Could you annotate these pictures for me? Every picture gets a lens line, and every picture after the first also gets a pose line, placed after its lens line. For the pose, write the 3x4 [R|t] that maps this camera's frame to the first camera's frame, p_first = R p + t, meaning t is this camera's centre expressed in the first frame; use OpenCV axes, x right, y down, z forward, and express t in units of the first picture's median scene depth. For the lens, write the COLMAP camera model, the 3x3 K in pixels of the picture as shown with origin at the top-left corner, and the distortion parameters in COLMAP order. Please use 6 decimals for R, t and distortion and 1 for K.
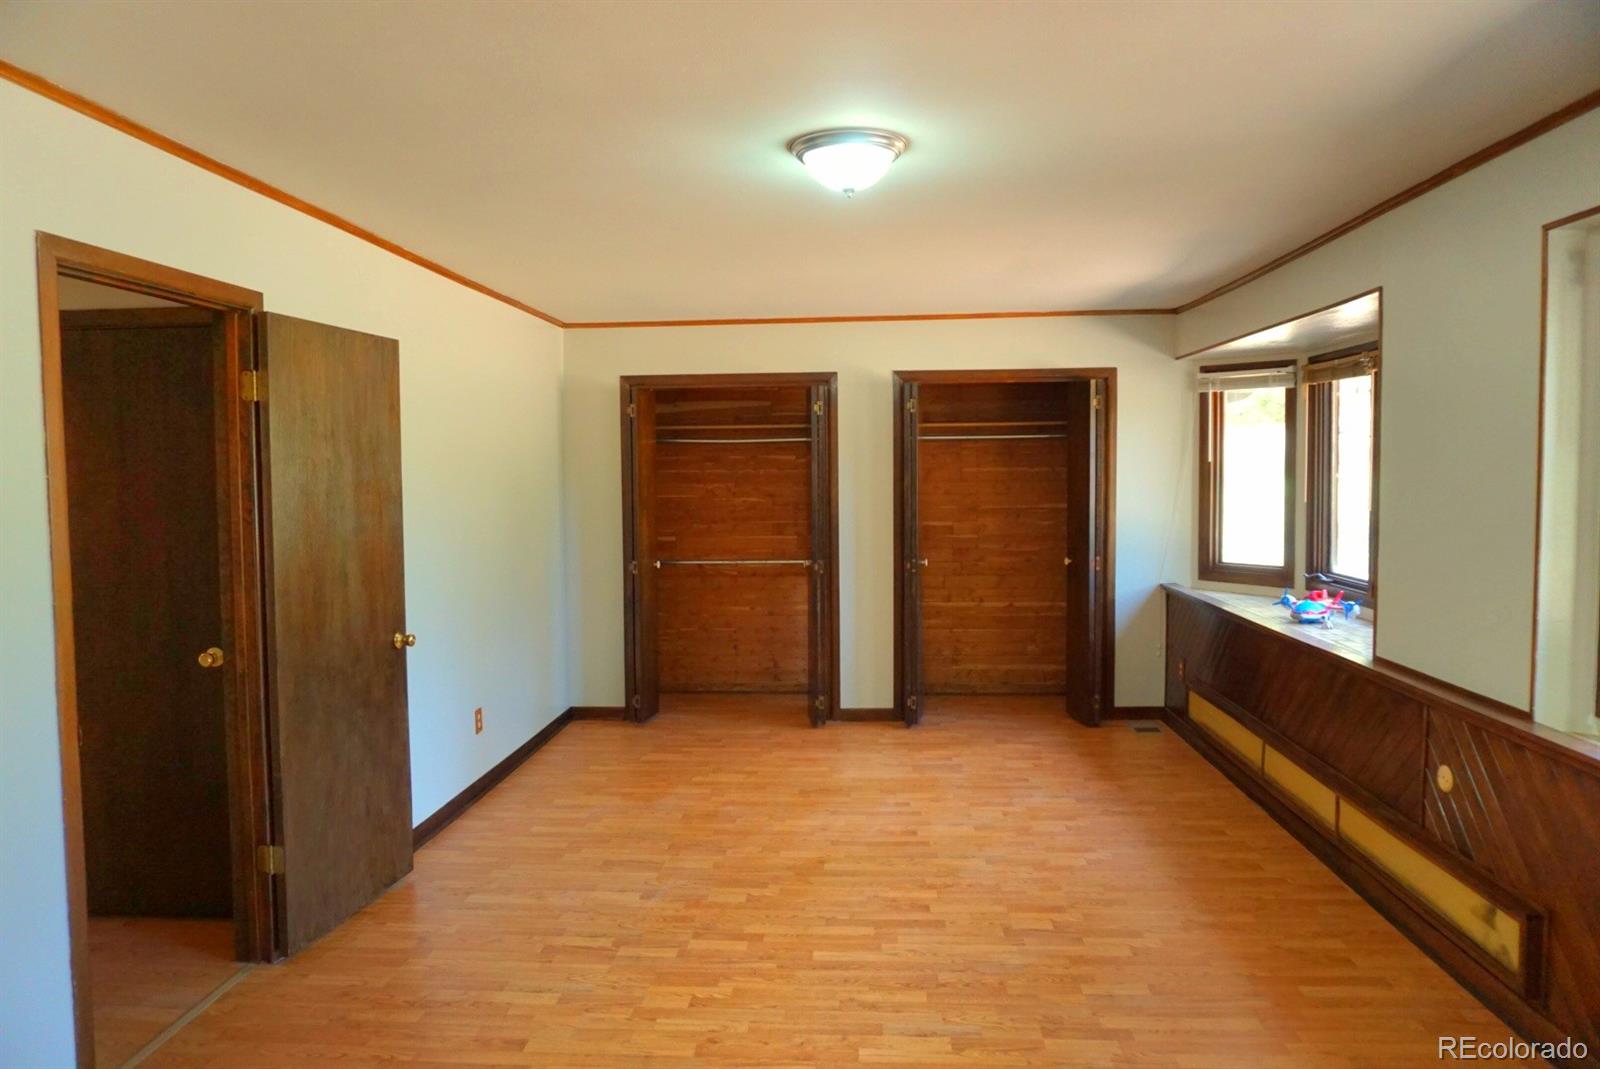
lens RADIAL K [[1068.6, 0, 797.6], [0, 1068.6, 529.3], [0, 0, 1]] dist [-0.053589, 0.043983]
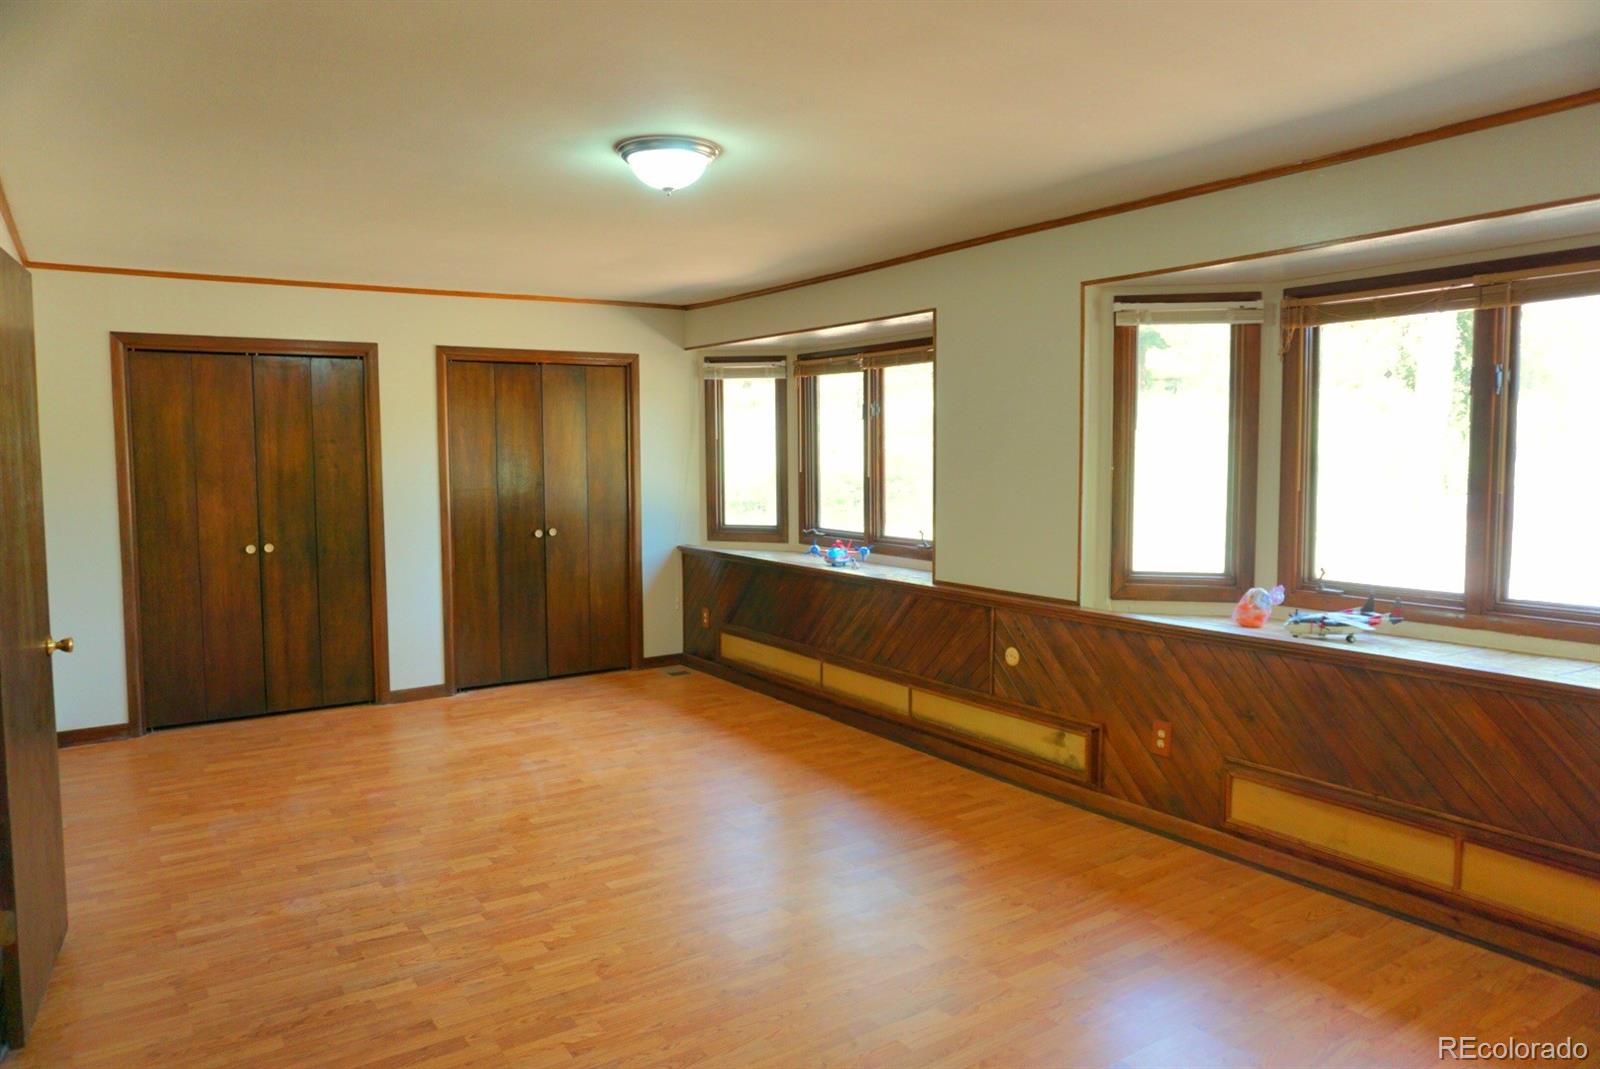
lens RADIAL K [[1068.6, 0, 797.6], [0, 1068.6, 529.3], [0, 0, 1]] dist [-0.053589, 0.043983]
pose [[0.792545, -0.040830, 0.608445, -0.420106], [0.031545, 0.999165, 0.025959, 0.012908], [-0.608997, -0.001380, 0.793171, 0.017519]]
